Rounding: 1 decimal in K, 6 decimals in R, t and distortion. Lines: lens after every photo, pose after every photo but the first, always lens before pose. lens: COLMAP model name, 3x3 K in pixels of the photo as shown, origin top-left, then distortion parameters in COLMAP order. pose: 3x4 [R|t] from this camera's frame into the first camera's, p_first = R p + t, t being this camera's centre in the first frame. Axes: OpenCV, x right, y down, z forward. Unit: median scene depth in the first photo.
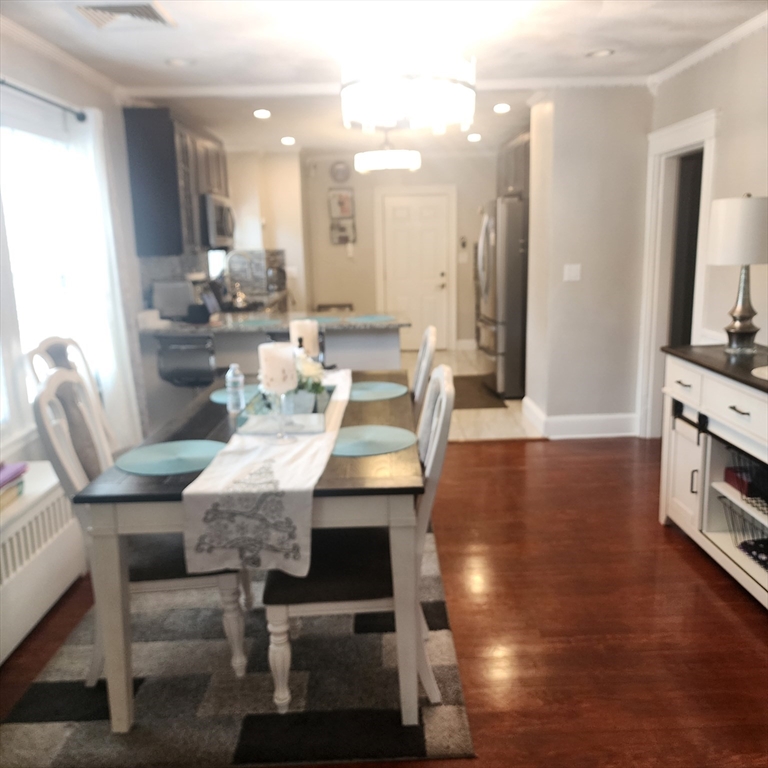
lens RADIAL K [[701.4, 0, 405.6], [0, 701.4, 383.5], [0, 0, 1]] dist [-0.005374, -0.009038]
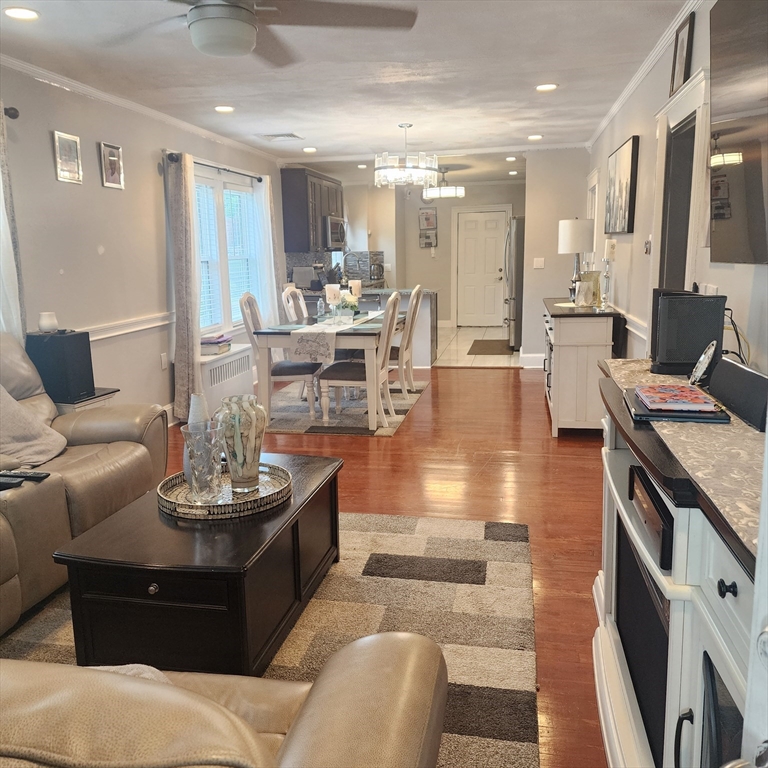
lens RADIAL K [[707.2, 0, 384.0], [0, 707.2, 384.0], [0, 0, 1]] dist [0.006719, -0.012106]
pose [[0.972027, 0.041392, -0.231193, 0.219494], [-0.043911, 0.999019, -0.005761, 0.112943], [0.230728, 0.015752, 0.972891, -0.519134]]
